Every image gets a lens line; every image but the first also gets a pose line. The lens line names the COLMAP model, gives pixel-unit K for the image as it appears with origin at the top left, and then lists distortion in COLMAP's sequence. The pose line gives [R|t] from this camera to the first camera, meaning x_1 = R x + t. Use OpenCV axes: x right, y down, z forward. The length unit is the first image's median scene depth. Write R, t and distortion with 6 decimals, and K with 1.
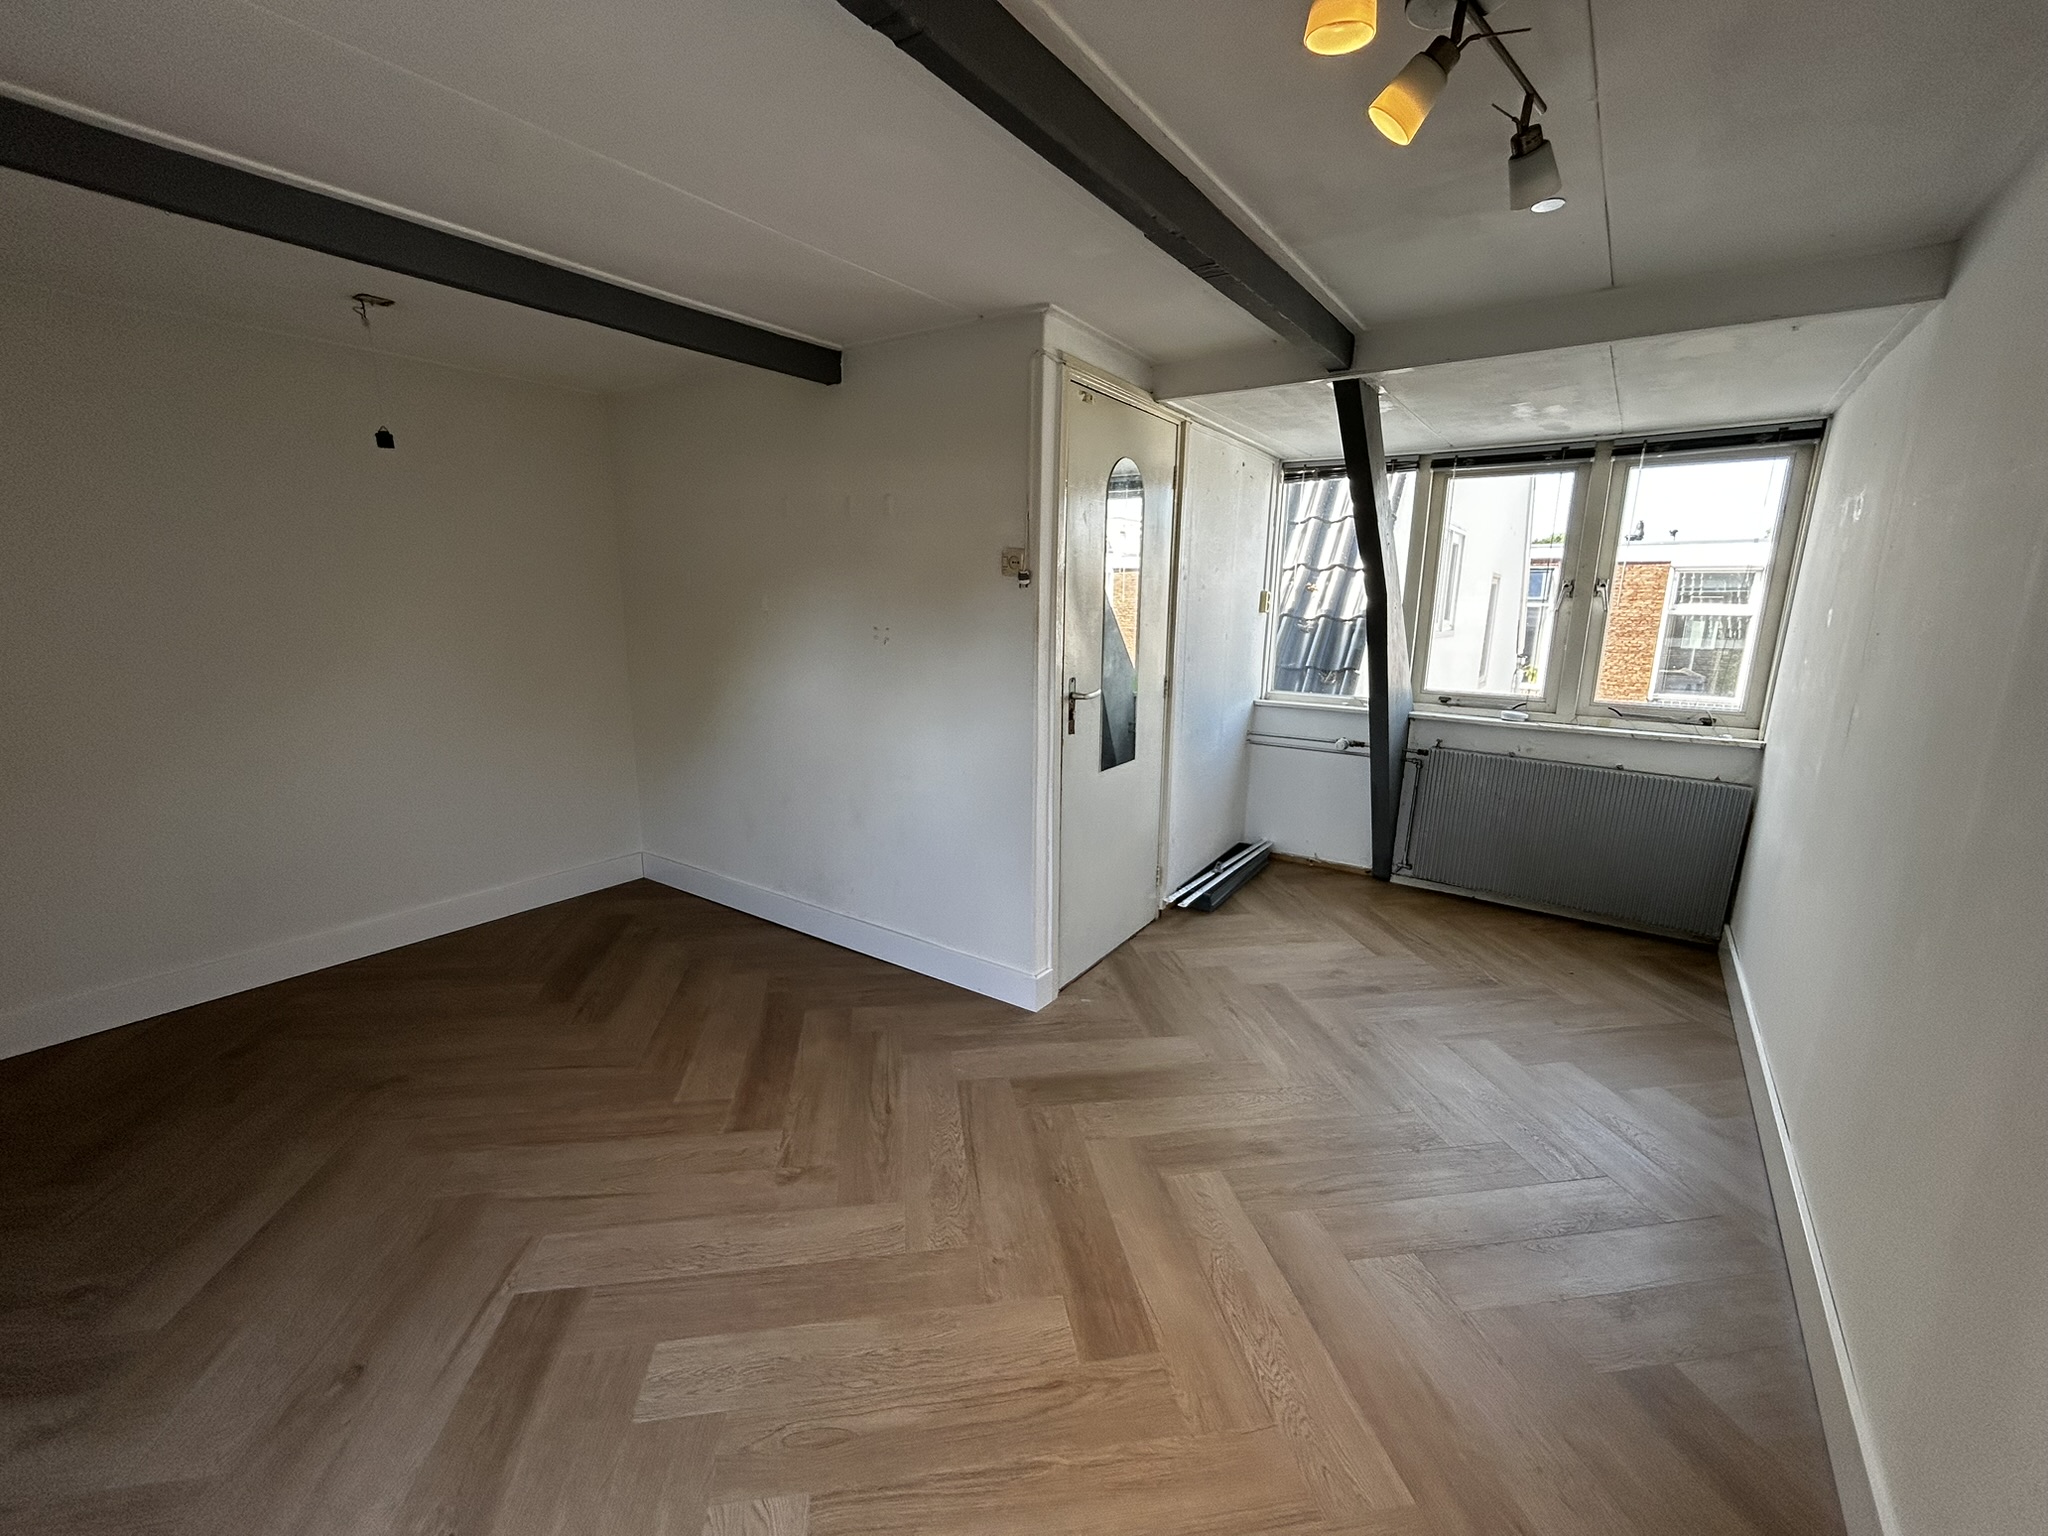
lens RADIAL K [[826.4, 0, 1021.1], [0, 826.4, 770.8], [0, 0, 1]] dist [-0.001260, 0.000979]
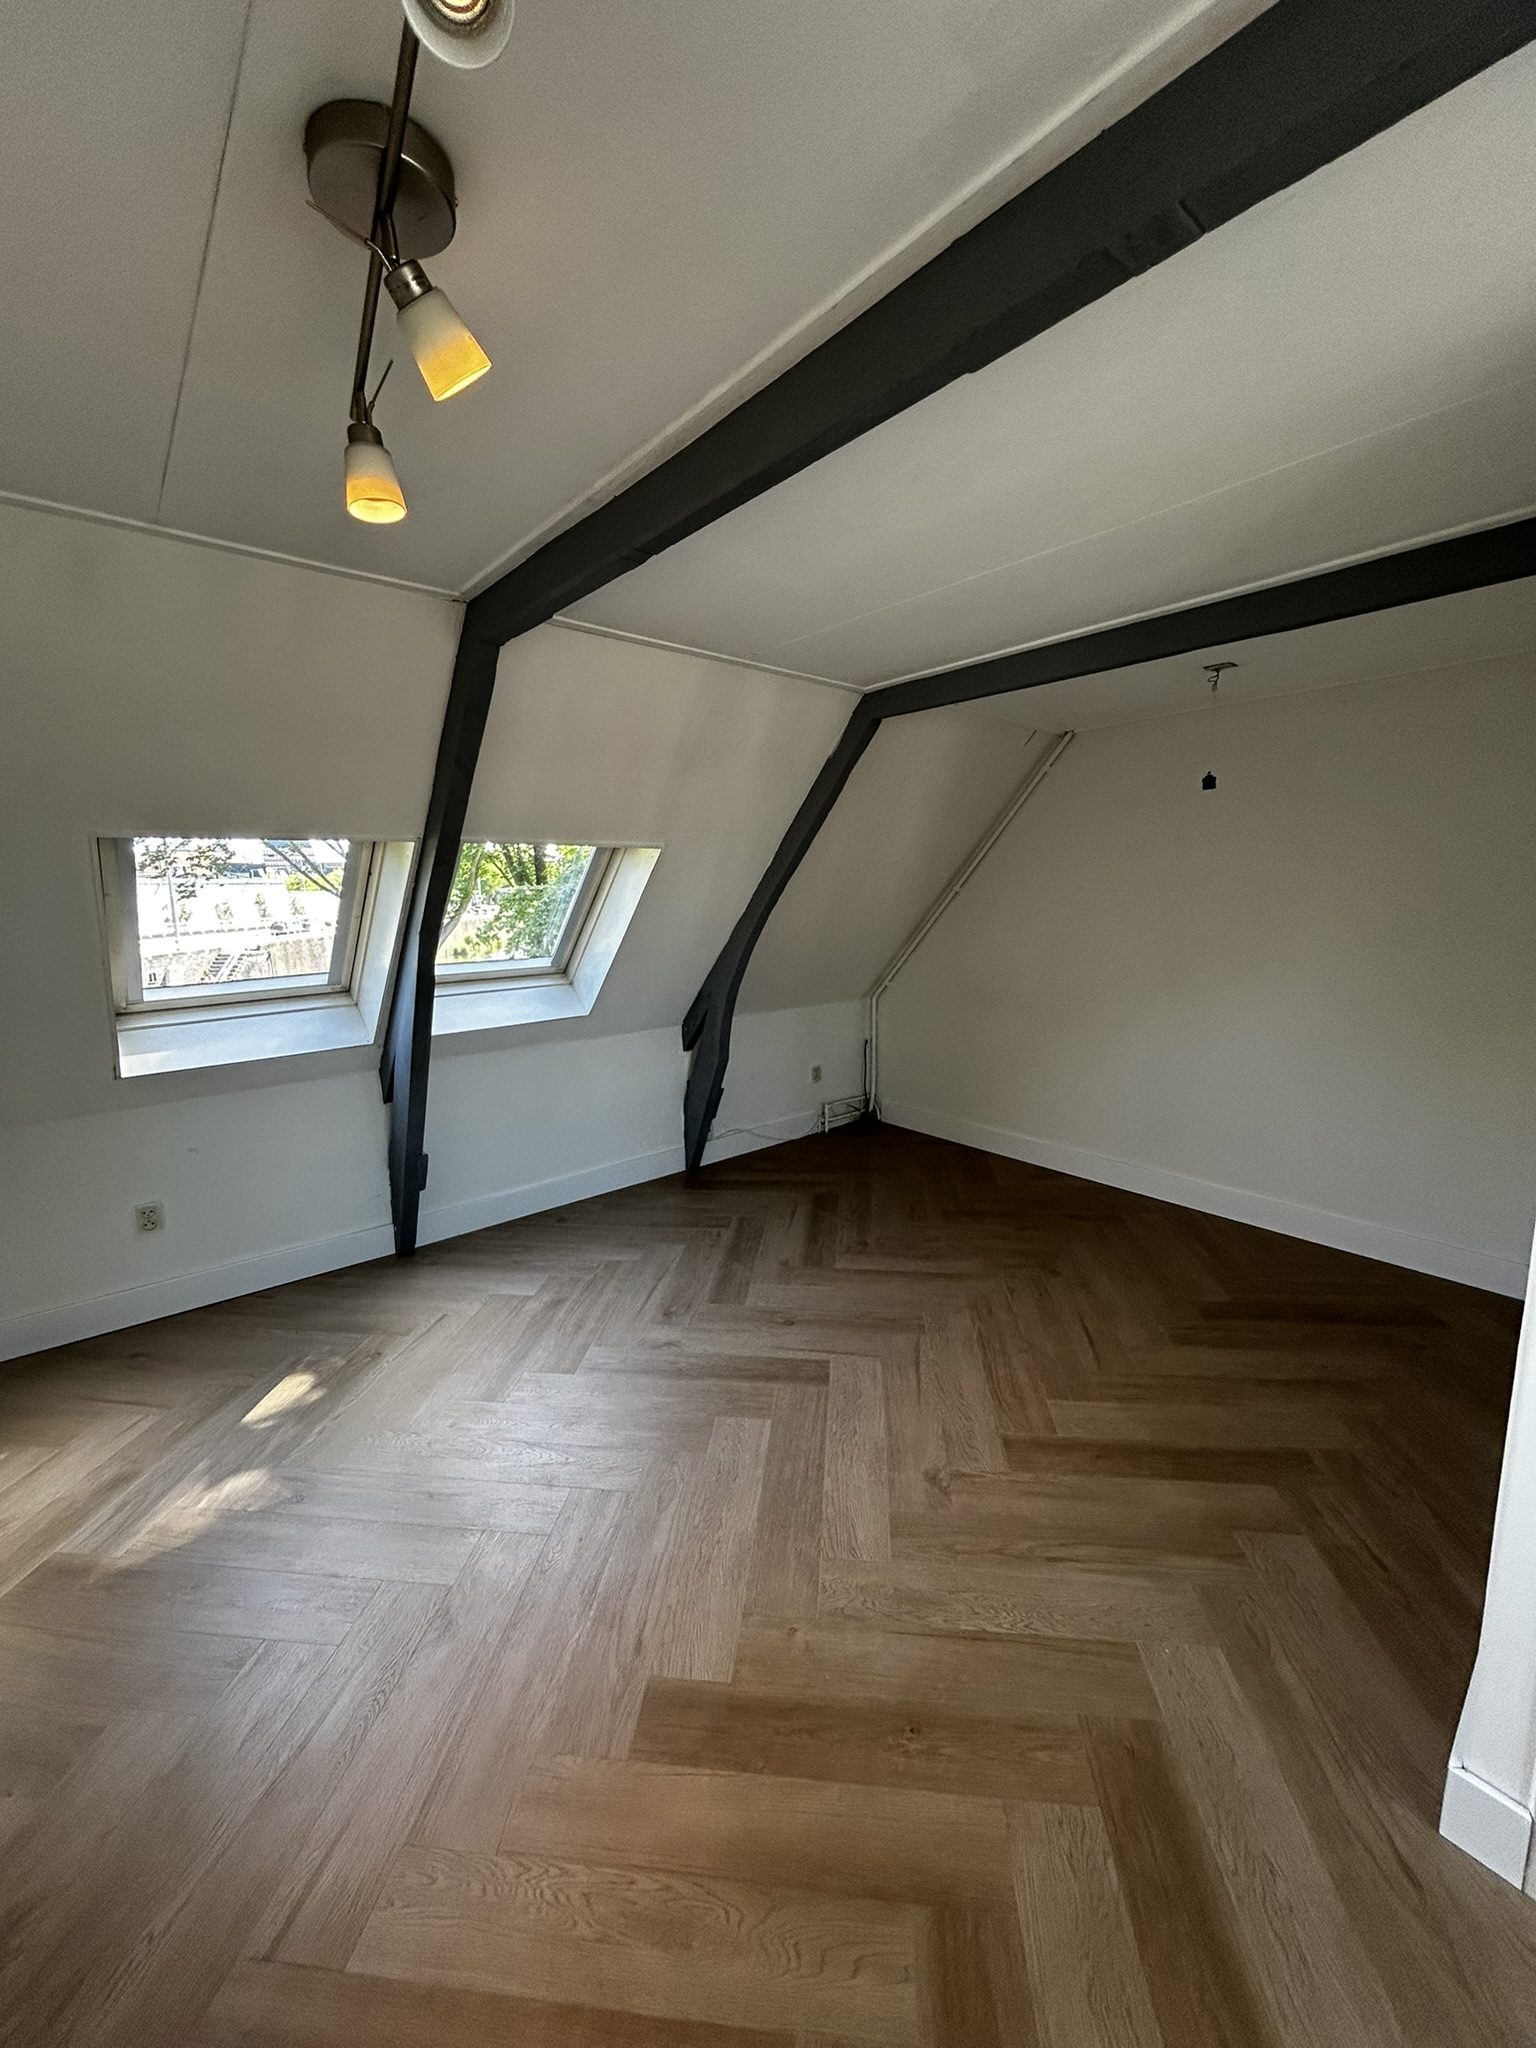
lens RADIAL K [[826.4, 0, 766.6], [0, 826.4, 1020.3], [0, 0, 1]] dist [-0.001260, 0.000979]
pose [[-0.255469, 0.145747, -0.955768, 0.579188], [-0.194039, 0.960728, 0.198368, -0.191374], [0.947145, 0.236133, -0.217156, 0.757185]]
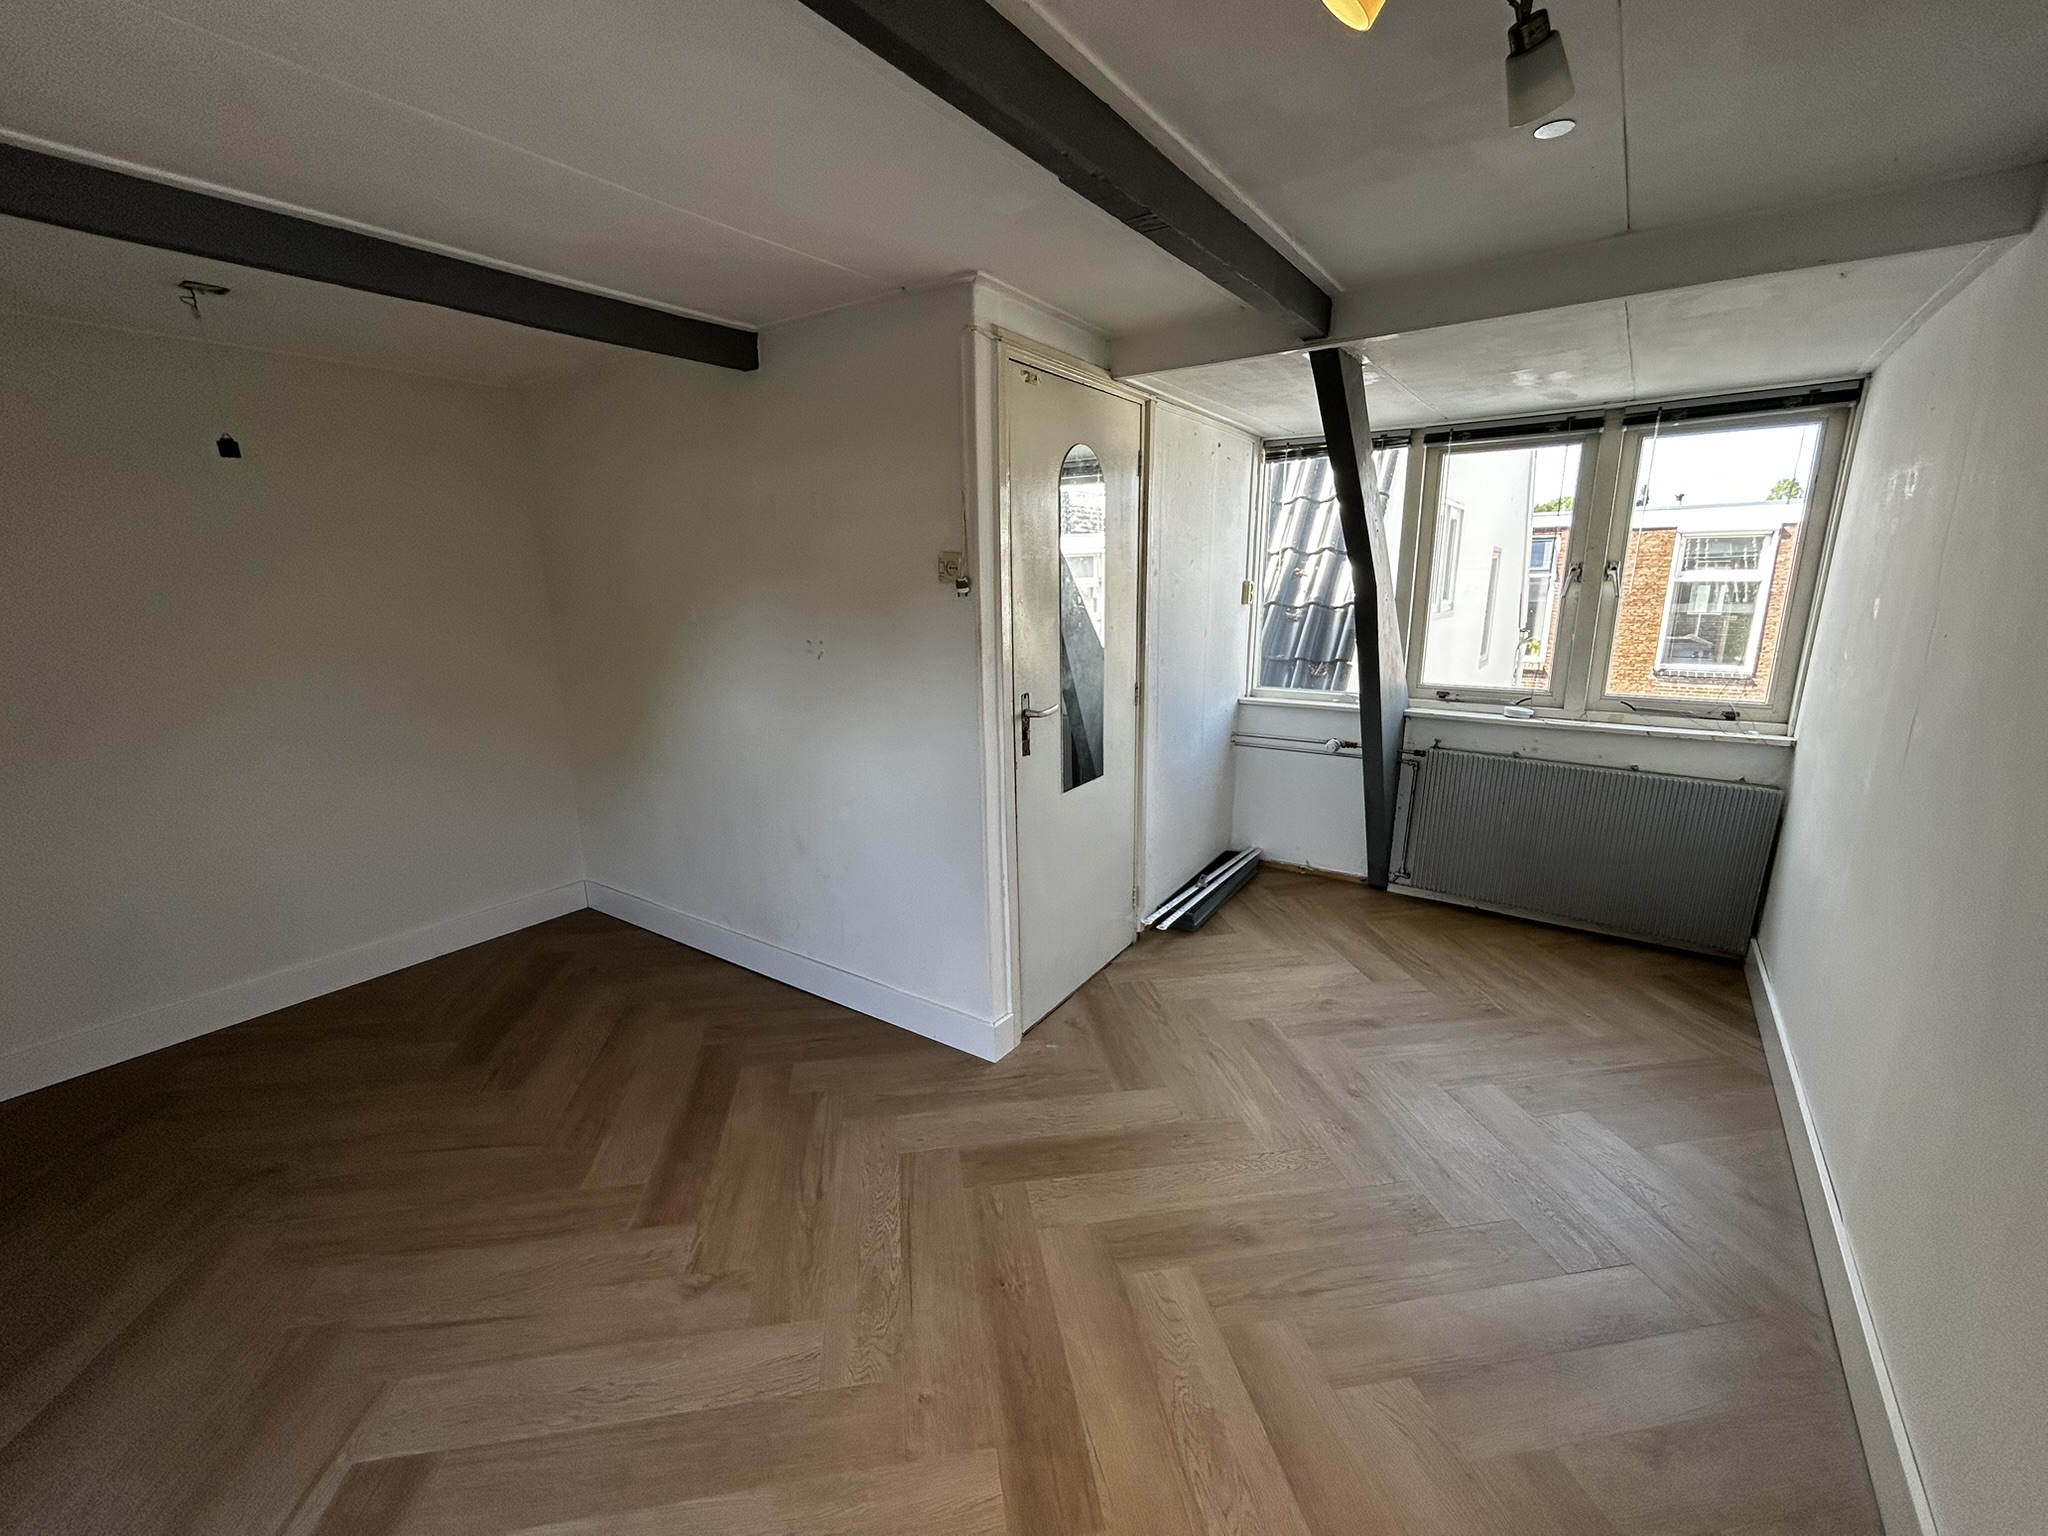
lens RADIAL K [[826.4, 0, 1021.1], [0, 826.4, 769.8], [0, 0, 1]] dist [-0.001260, 0.000979]
pose [[0.999665, -0.025651, -0.003411, 0.068473], [0.025723, 0.999405, 0.022971, -0.058676], [0.002819, -0.023051, 0.999730, 0.117752]]
